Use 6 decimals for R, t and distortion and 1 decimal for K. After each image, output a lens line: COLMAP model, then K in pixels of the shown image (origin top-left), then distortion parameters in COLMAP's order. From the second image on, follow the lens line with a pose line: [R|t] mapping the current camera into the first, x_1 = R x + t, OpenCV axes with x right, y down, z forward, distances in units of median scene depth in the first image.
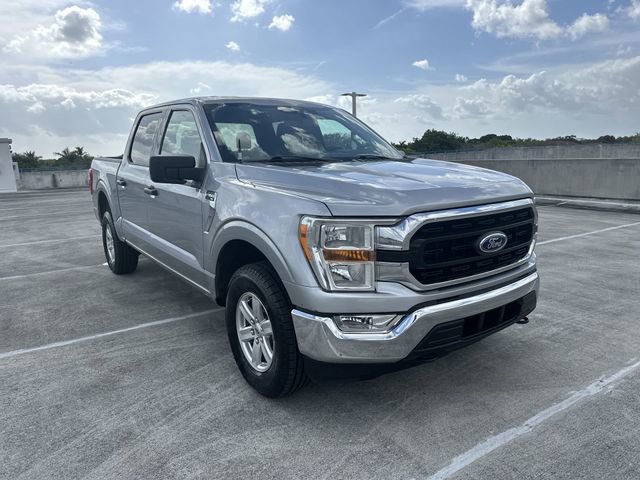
lens RADIAL K [[462.1, 0, 317.1], [0, 462.1, 239.2], [0, 0, 1]] dist [0.048213, -0.069365]
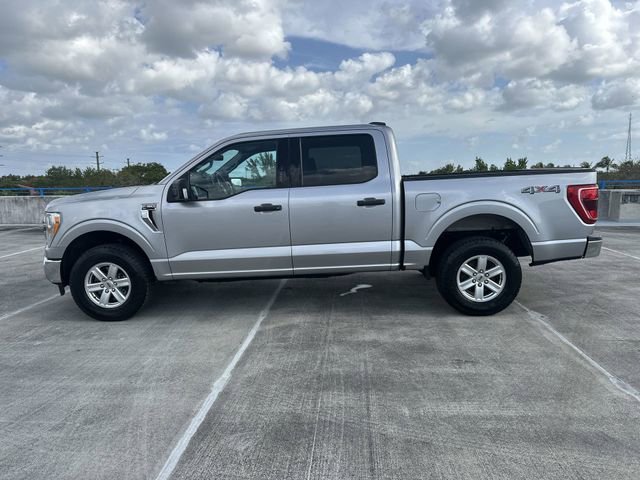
lens RADIAL K [[464.3, 0, 320.6], [0, 464.3, 239.5], [0, 0, 1]] dist [0.046225, -0.072063]
pose [[-0.625021, 0.128766, -0.769914, 0.985011], [-0.133670, 0.954078, 0.268081, -0.485277], [0.769078, 0.270471, -0.579107, 2.333555]]
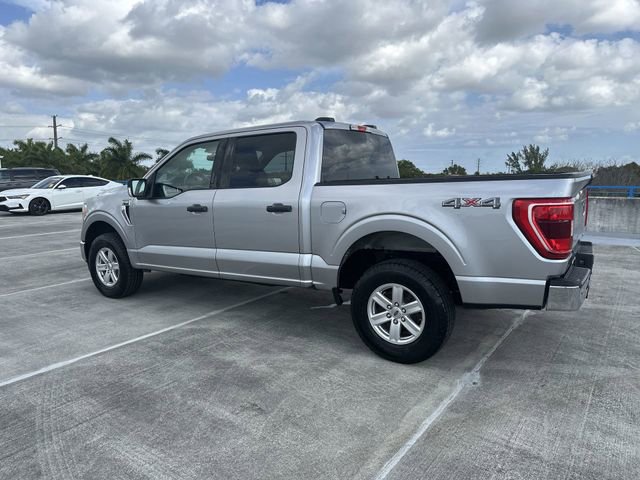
lens RADIAL K [[462.2, 0, 319.8], [0, 462.2, 237.0], [0, 0, 1]] dist [0.059023, -0.080892]
pose [[-0.944042, 0.062618, -0.323827, 0.172501], [-0.048398, 0.944885, 0.323805, -0.565756], [0.326255, 0.321358, -0.888981, 2.740966]]
